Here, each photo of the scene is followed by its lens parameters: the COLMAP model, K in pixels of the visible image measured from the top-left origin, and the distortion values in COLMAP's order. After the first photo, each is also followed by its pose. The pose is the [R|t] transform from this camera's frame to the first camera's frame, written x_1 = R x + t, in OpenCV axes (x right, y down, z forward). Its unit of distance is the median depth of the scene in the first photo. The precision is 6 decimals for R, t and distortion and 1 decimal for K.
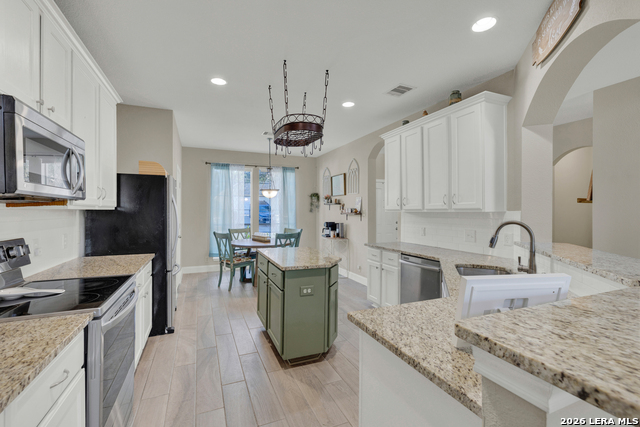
lens RADIAL K [[276.5, 0, 310.0], [0, 276.5, 212.2], [0, 0, 1]] dist [0.000014, 0.000113]
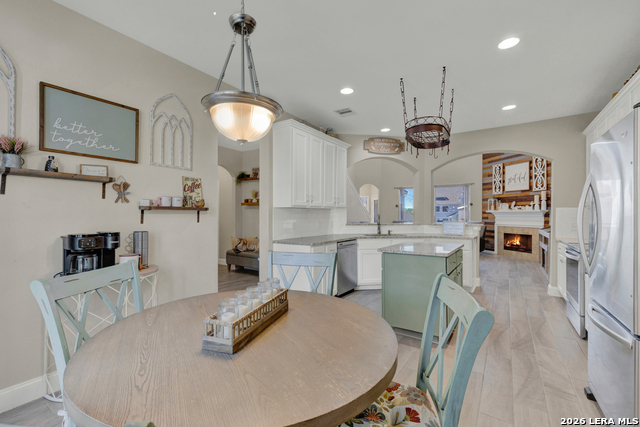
lens RADIAL K [[276.5, 0, 310.0], [0, 276.5, 212.2], [0, 0, 1]] dist [0.000014, 0.000113]
pose [[-0.542836, -0.005574, 0.839820, -0.642535], [-0.006521, 0.999976, 0.002423, 0.016092], [-0.839813, -0.004161, -0.542859, 1.774294]]
